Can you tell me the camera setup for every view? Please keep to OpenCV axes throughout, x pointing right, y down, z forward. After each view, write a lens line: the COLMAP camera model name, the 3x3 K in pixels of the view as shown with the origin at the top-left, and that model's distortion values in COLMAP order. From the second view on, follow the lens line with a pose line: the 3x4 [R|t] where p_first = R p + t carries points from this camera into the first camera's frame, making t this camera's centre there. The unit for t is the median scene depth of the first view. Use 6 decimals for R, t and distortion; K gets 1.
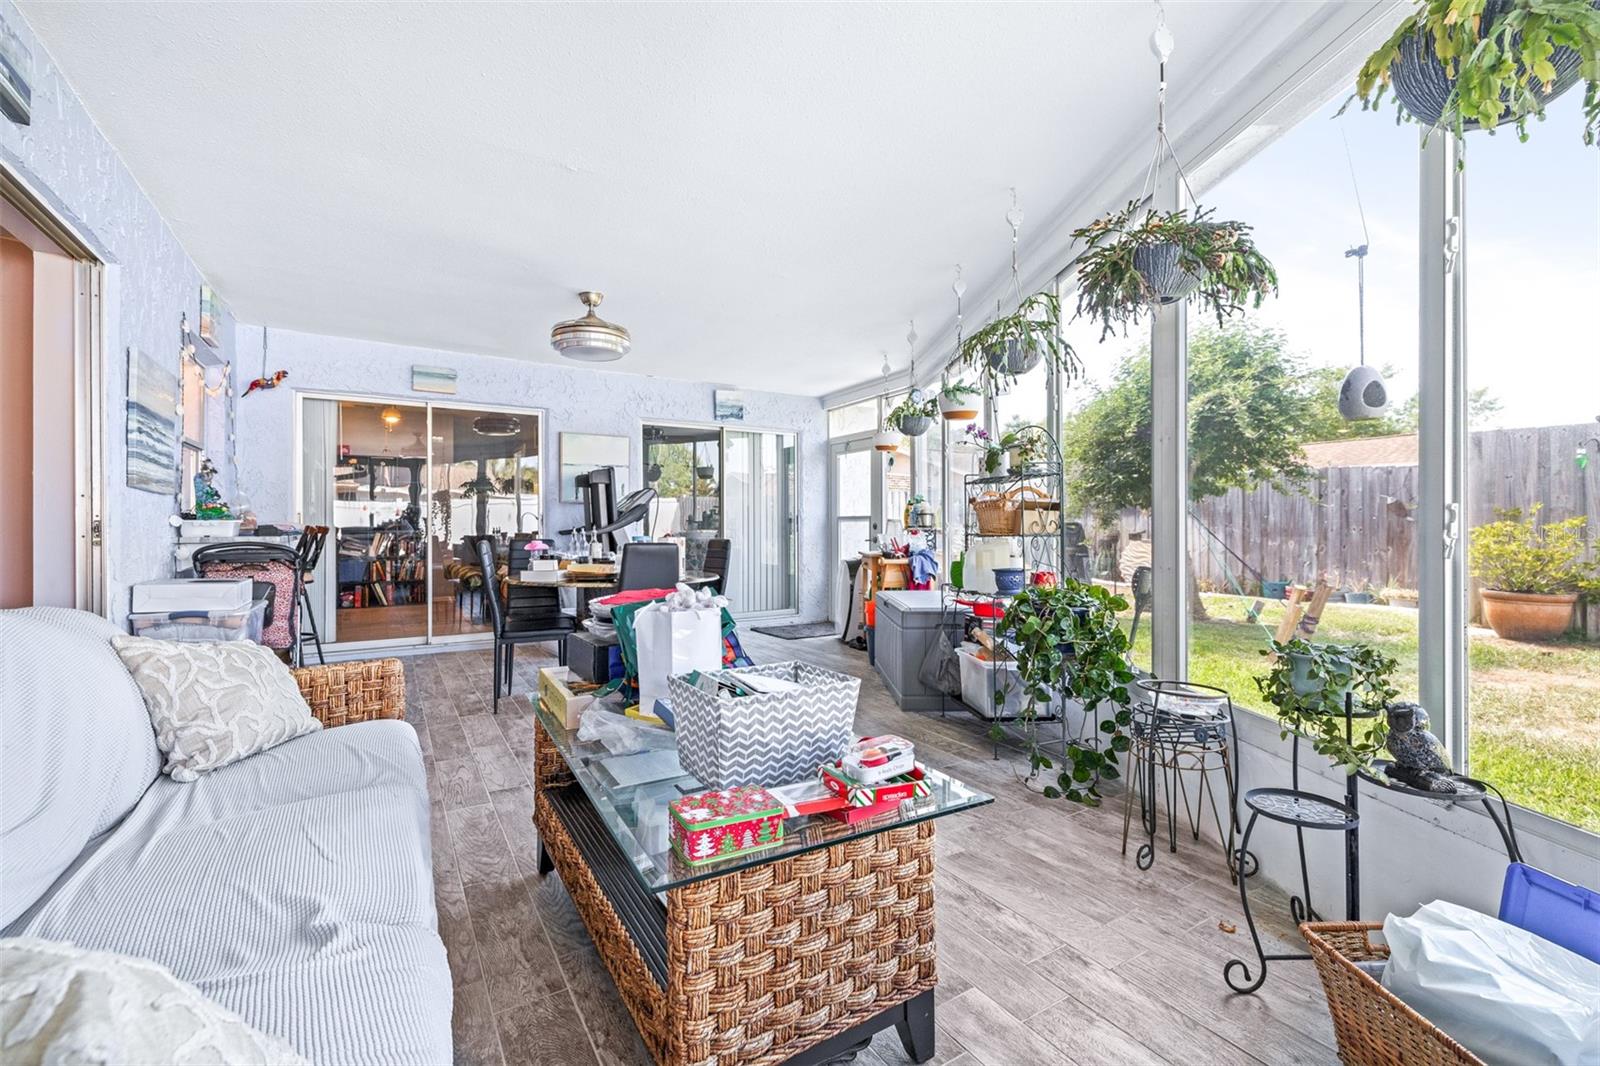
lens RADIAL K [[692.6, 0, 797.3], [0, 692.6, 535.7], [0, 0, 1]] dist [-0.000040, 0.000069]
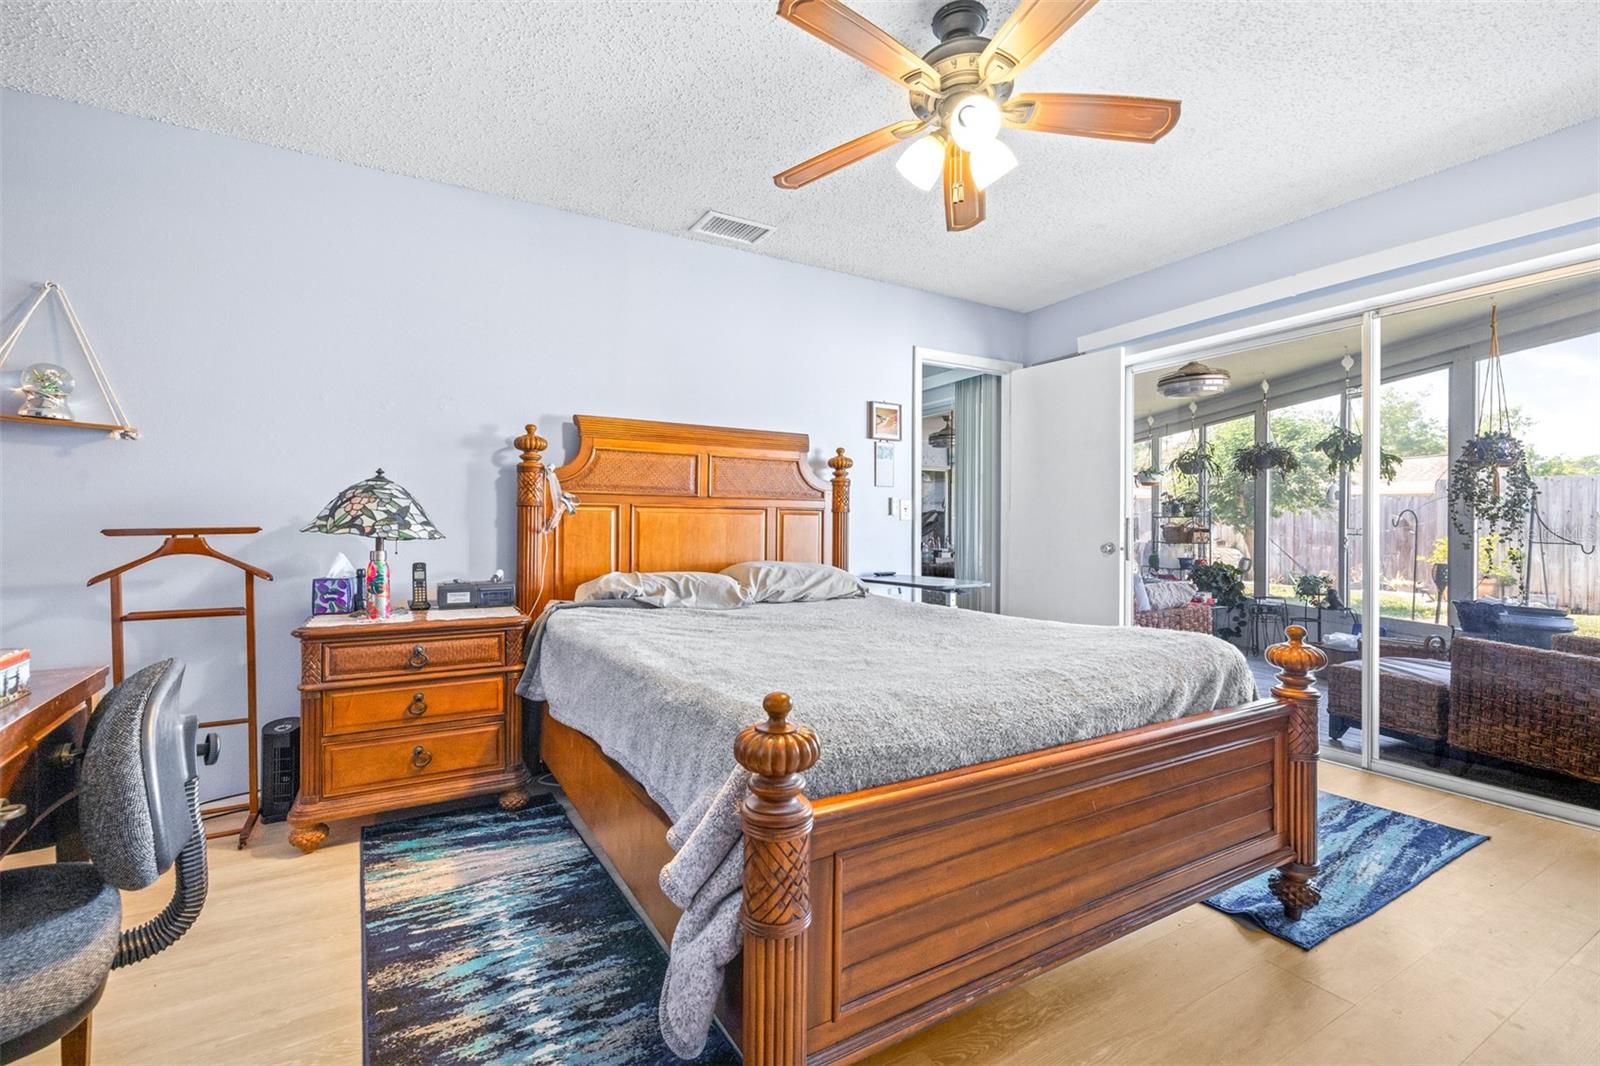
lens RADIAL K [[713.0, 0, 805.4], [0, 713.0, 528.7], [0, 0, 1]] dist [-0.002220, -0.000182]
pose [[0.999432, 0.007333, -0.032897, -0.860695], [-0.007719, 0.999902, -0.011637, -0.010106], [0.032809, 0.011884, 0.999391, -1.371300]]
